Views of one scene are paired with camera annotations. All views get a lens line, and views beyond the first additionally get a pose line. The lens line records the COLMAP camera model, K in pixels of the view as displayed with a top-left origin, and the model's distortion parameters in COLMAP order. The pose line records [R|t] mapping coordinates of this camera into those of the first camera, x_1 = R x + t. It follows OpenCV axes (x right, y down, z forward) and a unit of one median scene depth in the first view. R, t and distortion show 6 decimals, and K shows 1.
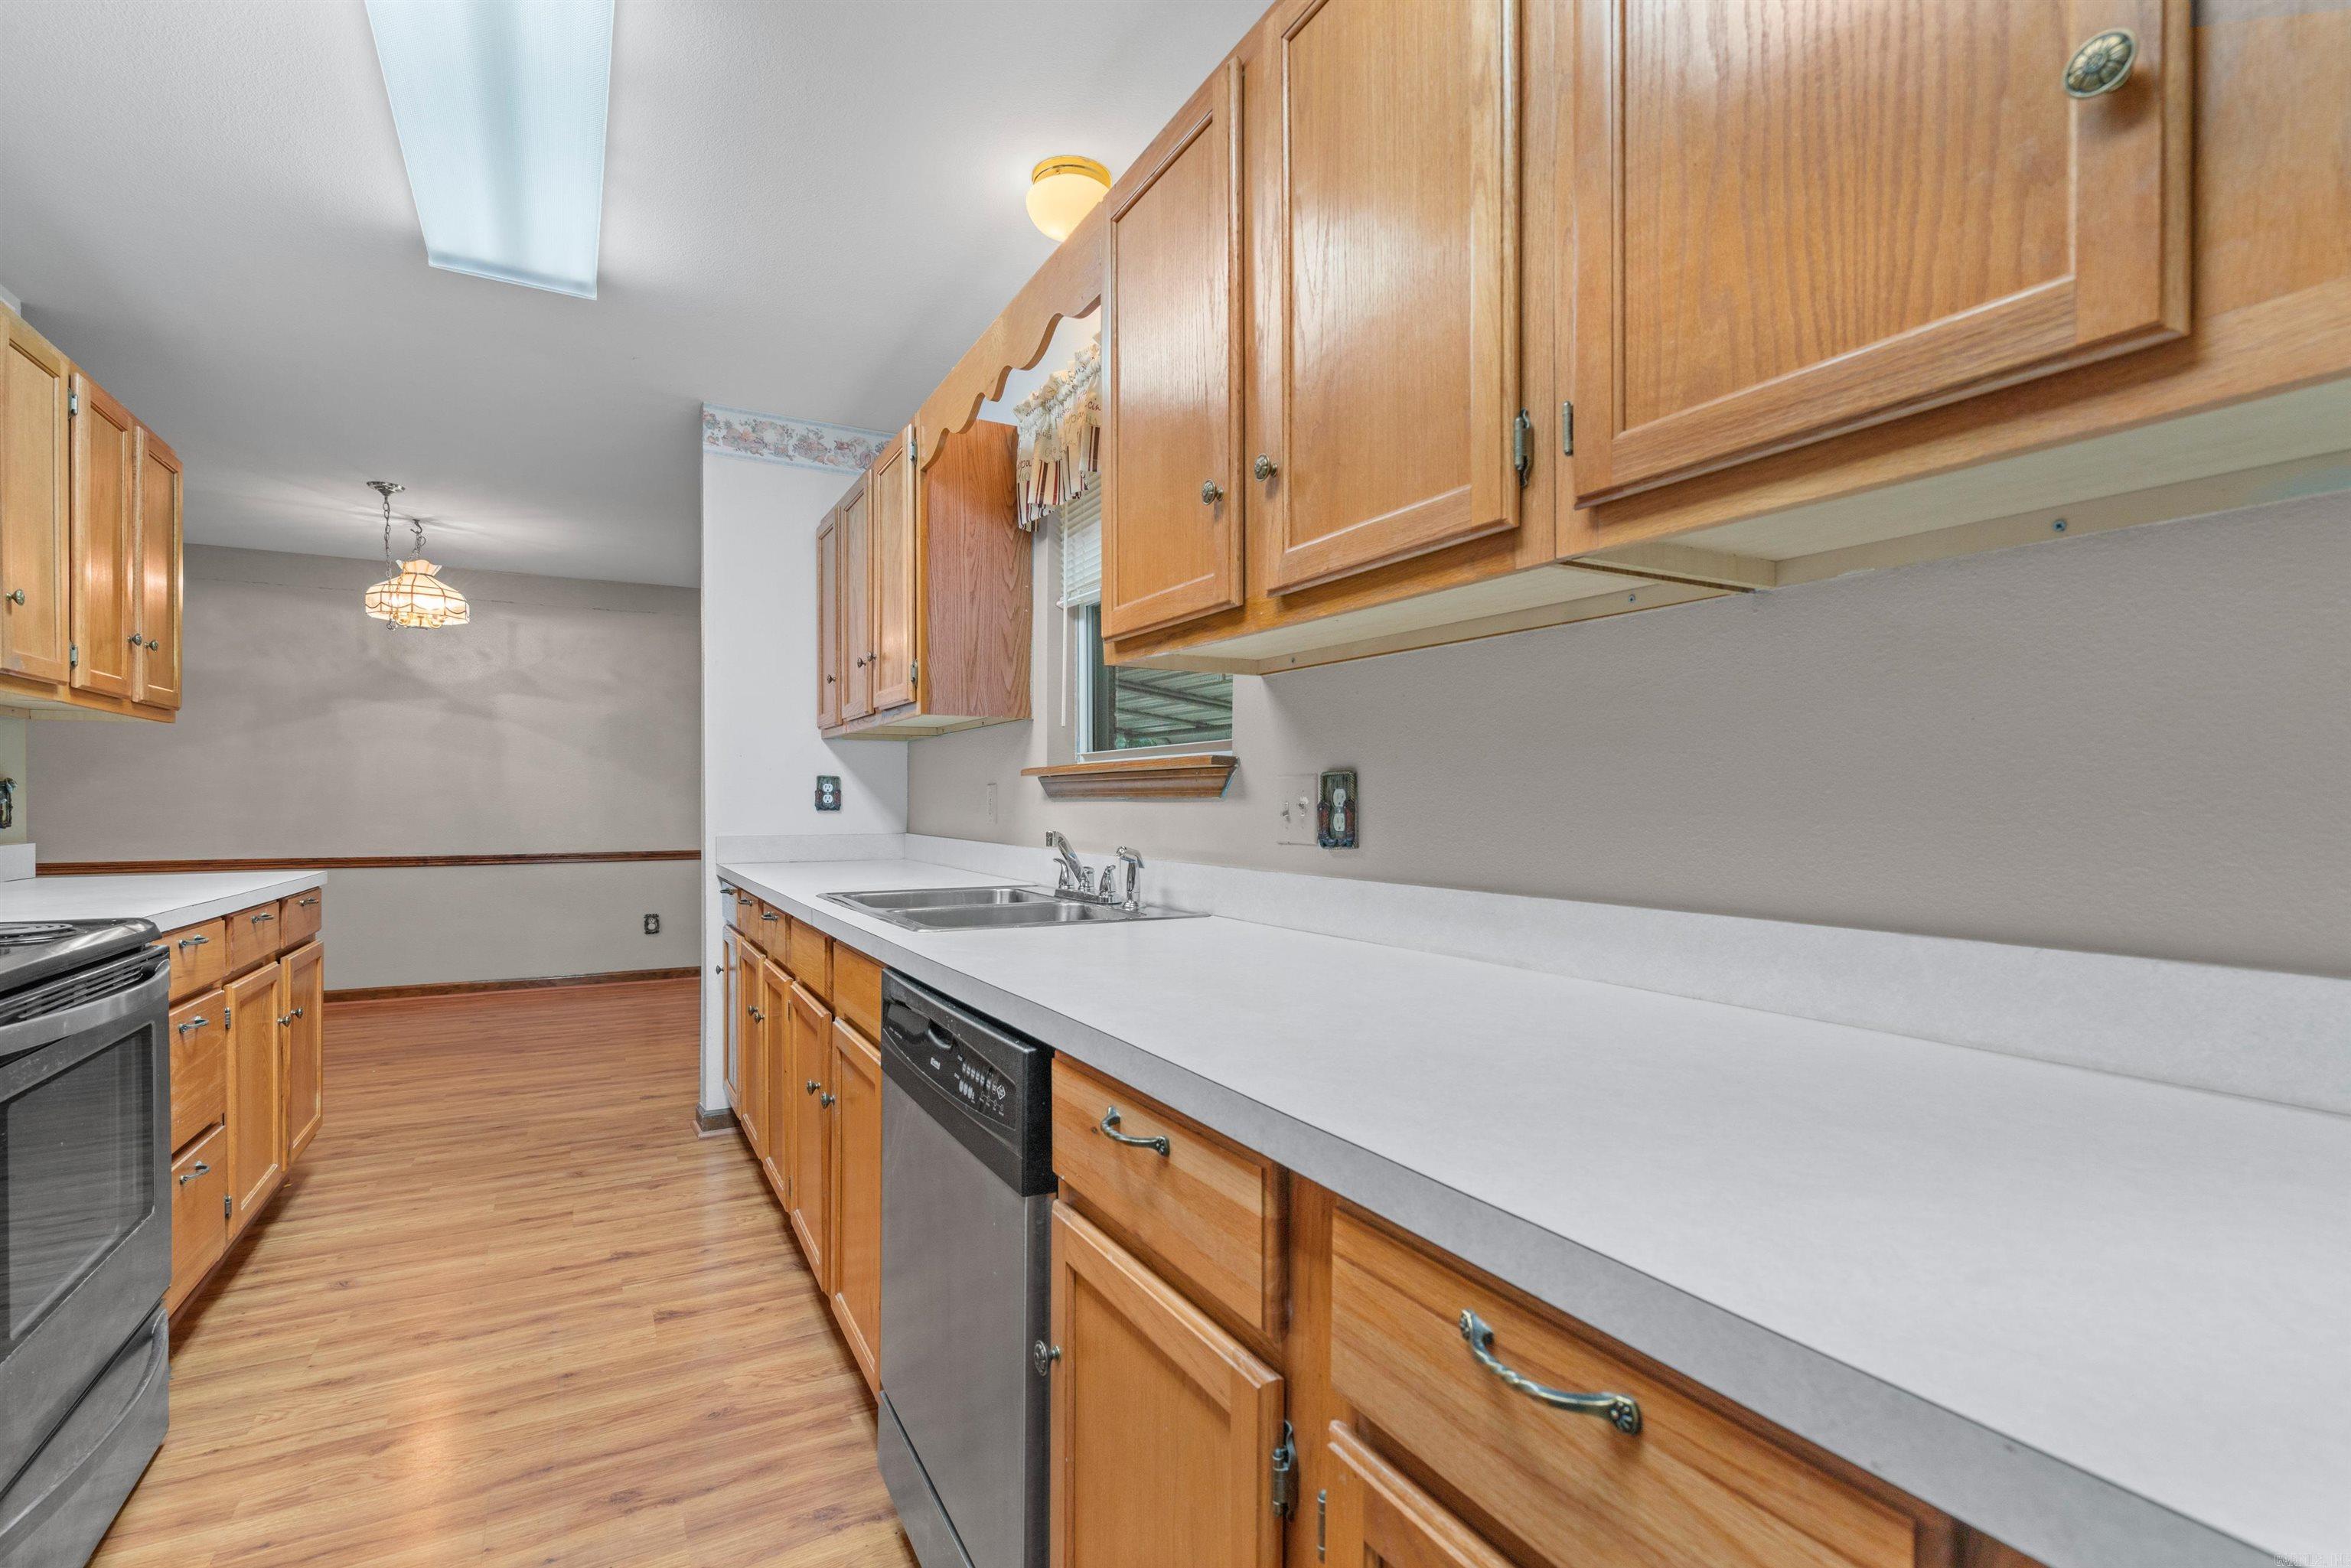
lens RADIAL K [[1068.3, 0, 1163.9], [0, 1068.3, 808.2], [0, 0, 1]] dist [-0.006095, 0.002674]
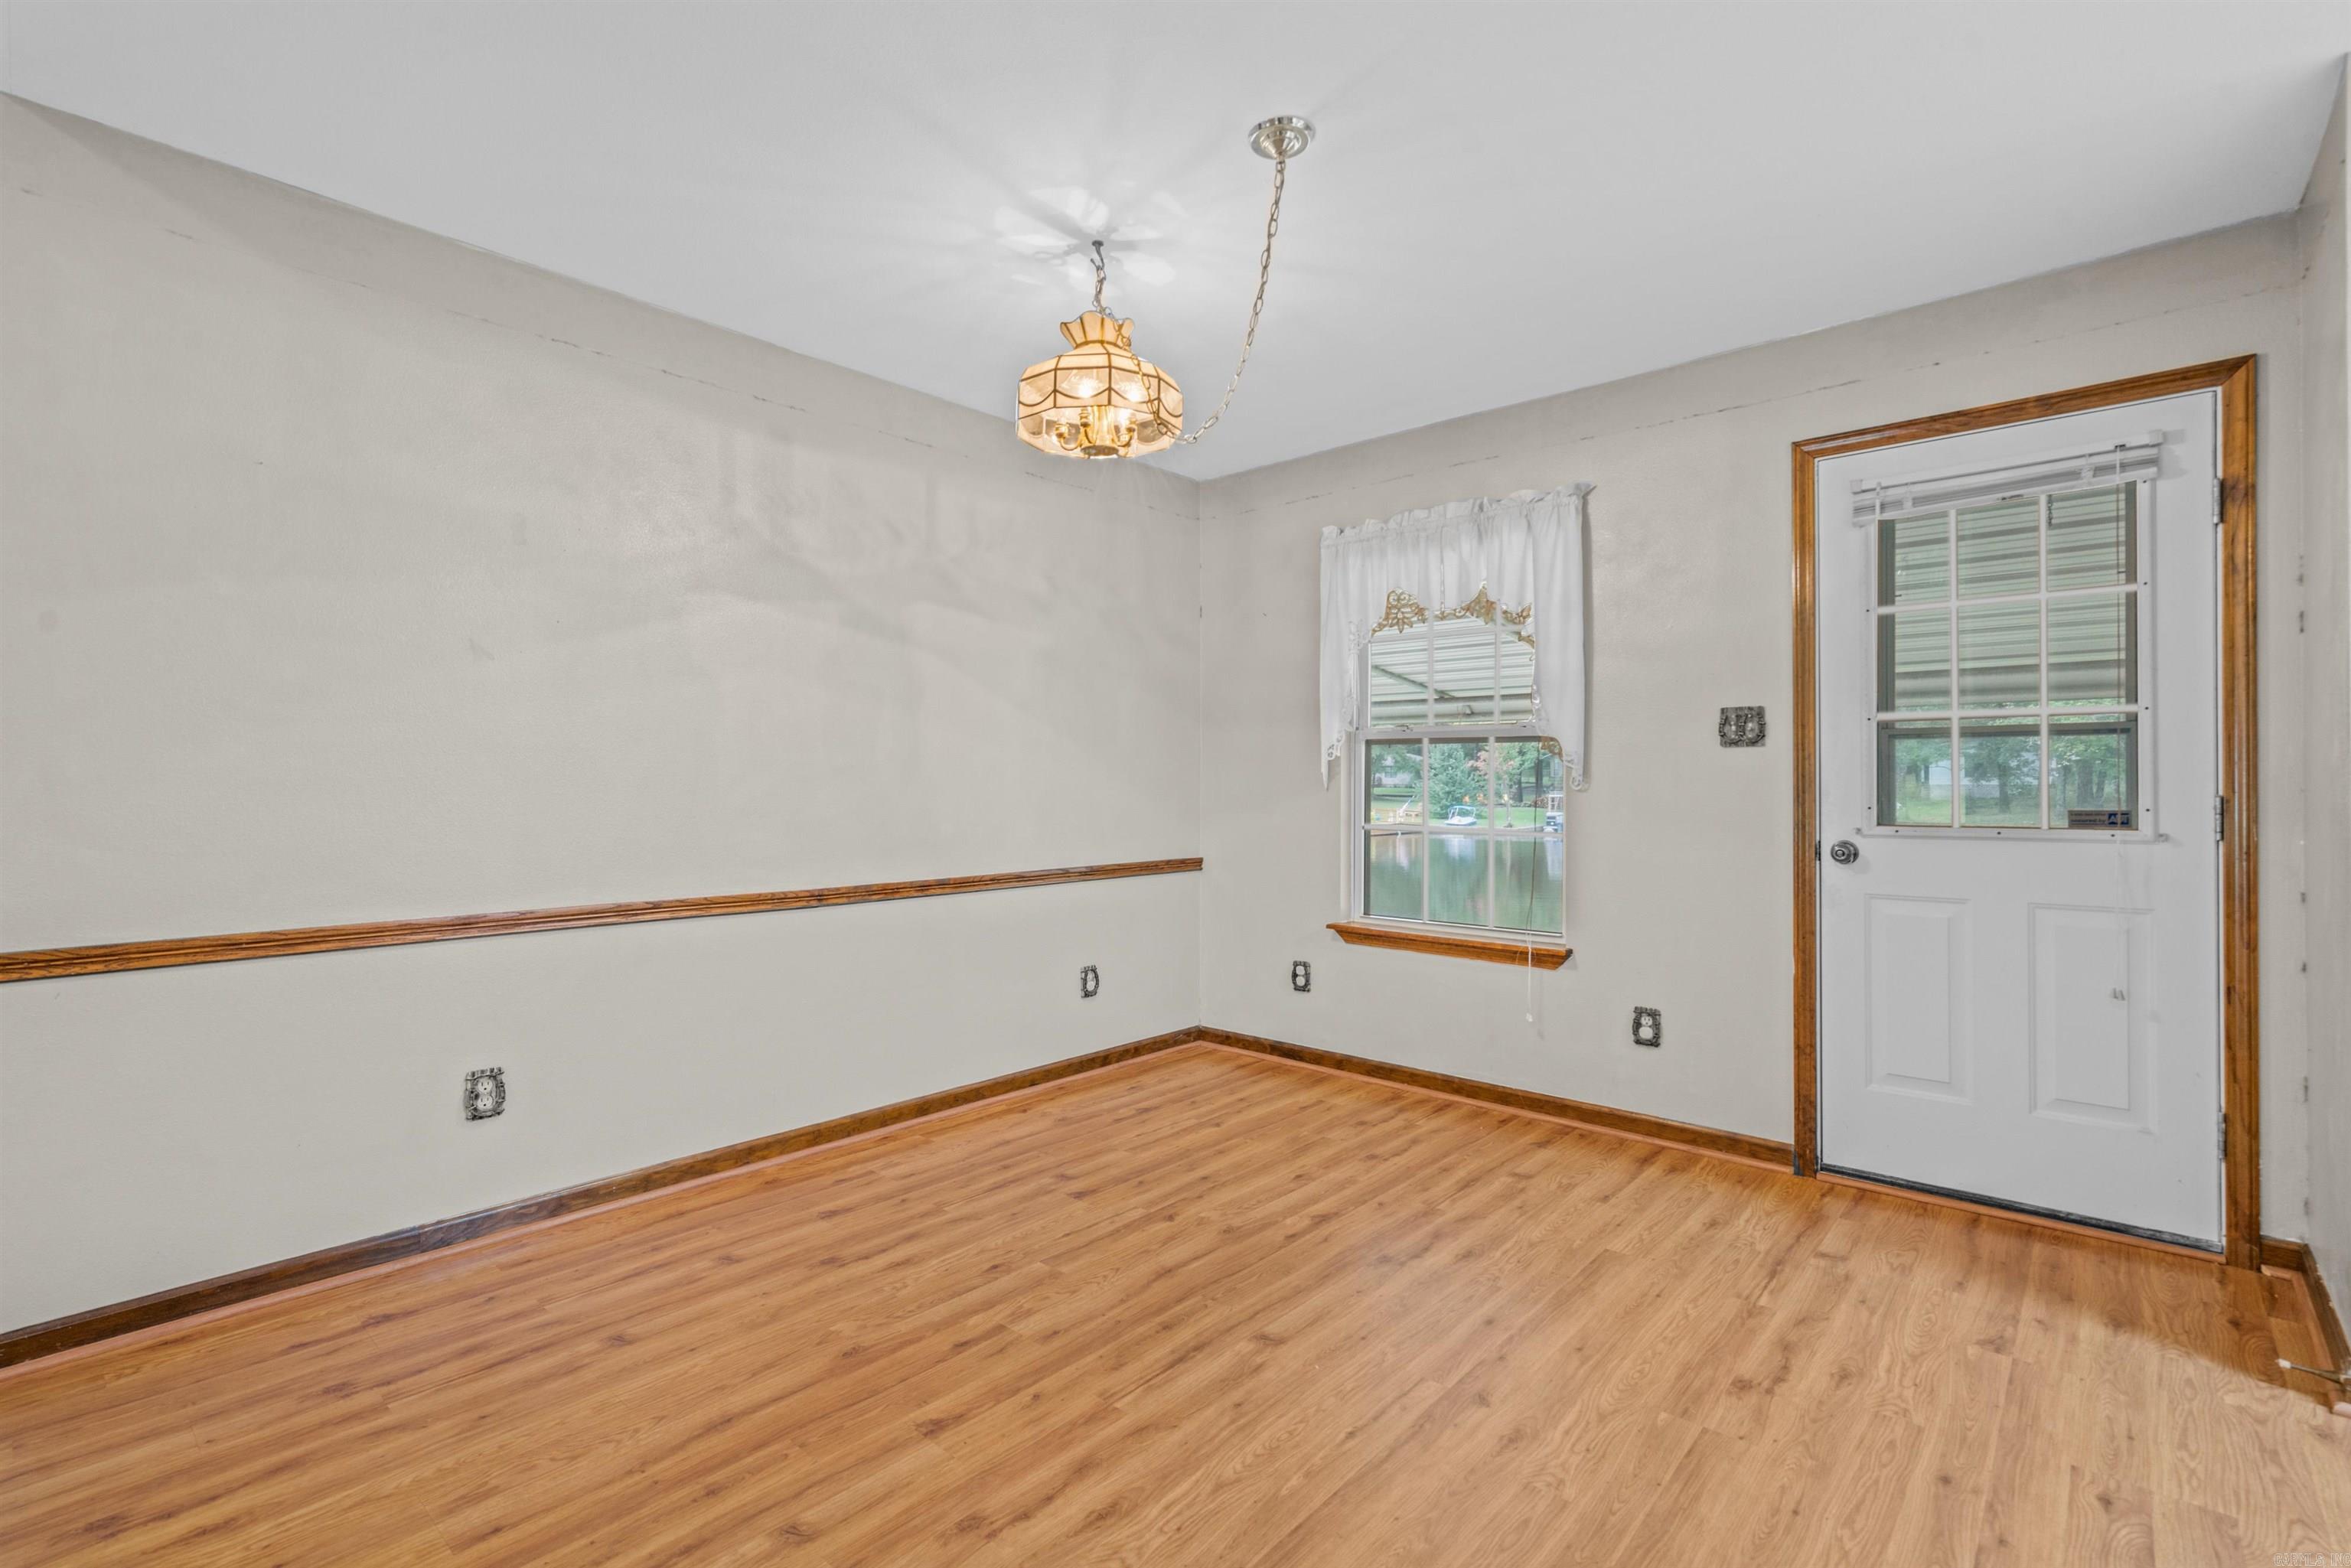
lens RADIAL K [[1068.3, 0, 1165.5], [0, 1068.3, 774.4], [0, 0, 1]] dist [-0.006095, 0.002674]
pose [[0.944634, 0.001399, 0.328123, -1.572423], [0.003291, 0.999900, -0.013737, -0.011812], [-0.328110, 0.014056, 0.944535, 0.945488]]
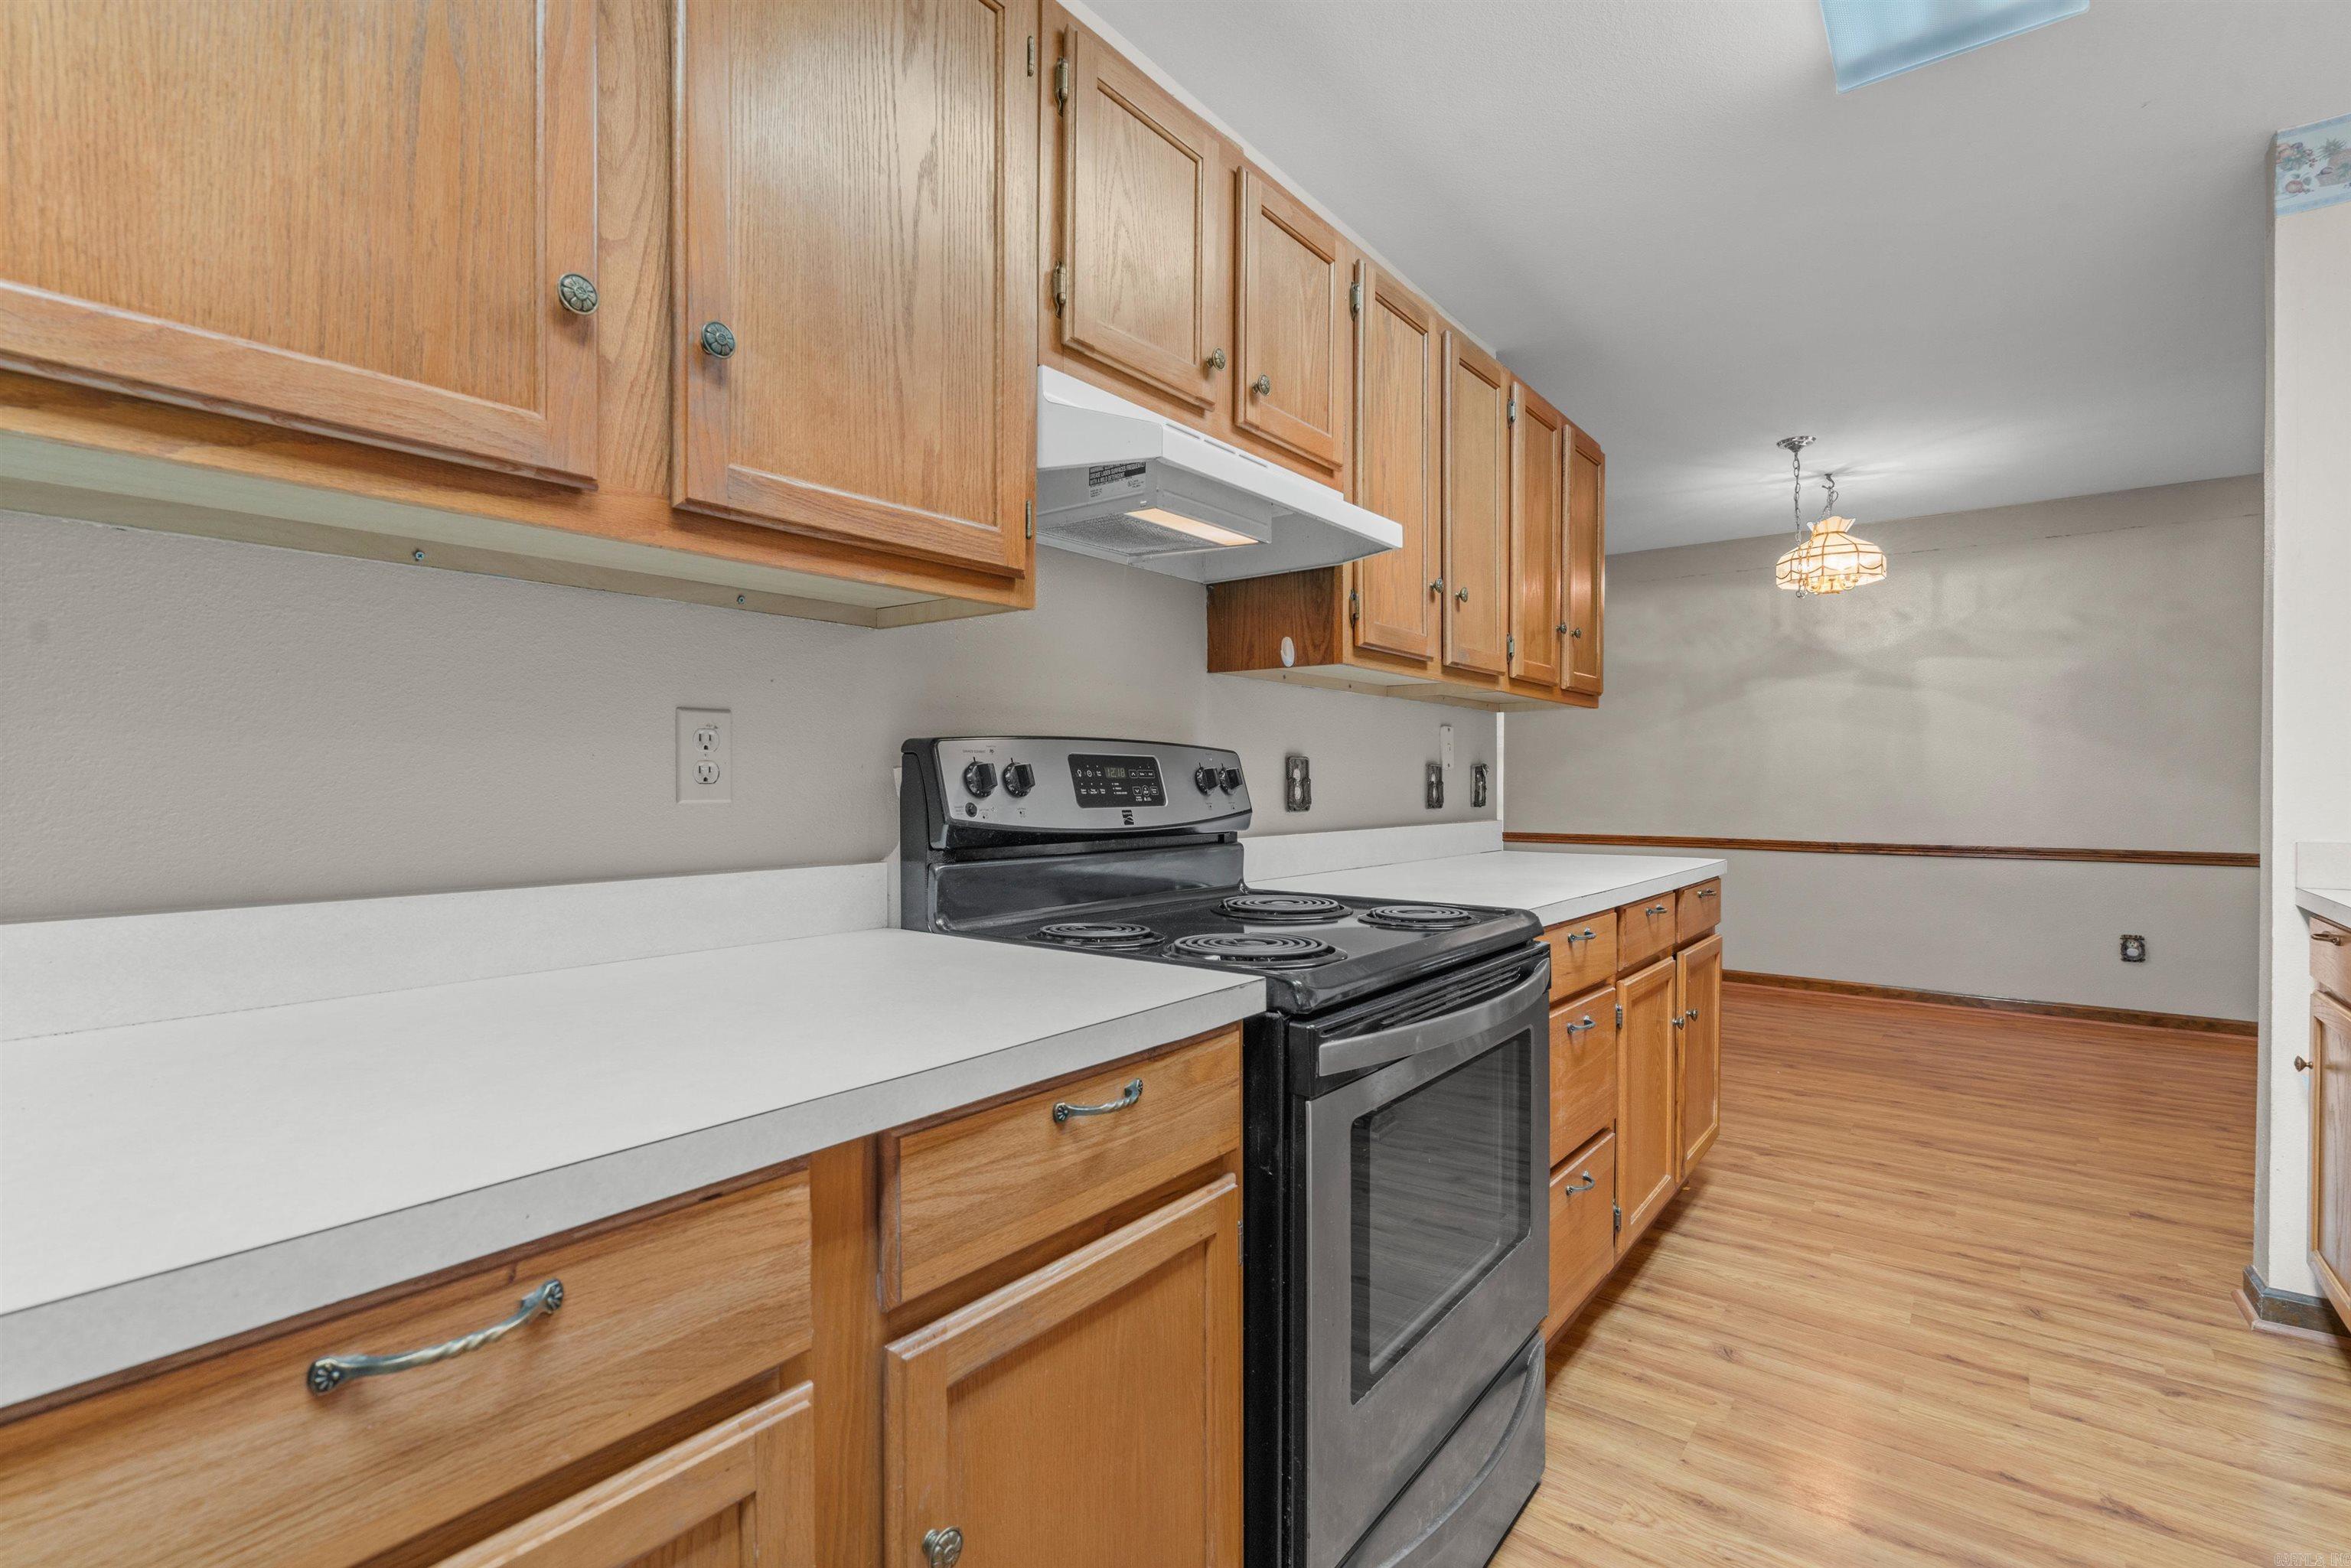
lens RADIAL K [[1068.3, 0, 1164.7], [0, 1068.3, 791.6], [0, 0, 1]] dist [-0.006095, 0.002674]
pose [[0.388461, 0.007671, -0.921433, -0.150031], [-0.005278, 0.999967, 0.006100, -0.003257], [0.921450, 0.002494, 0.388489, 0.231643]]
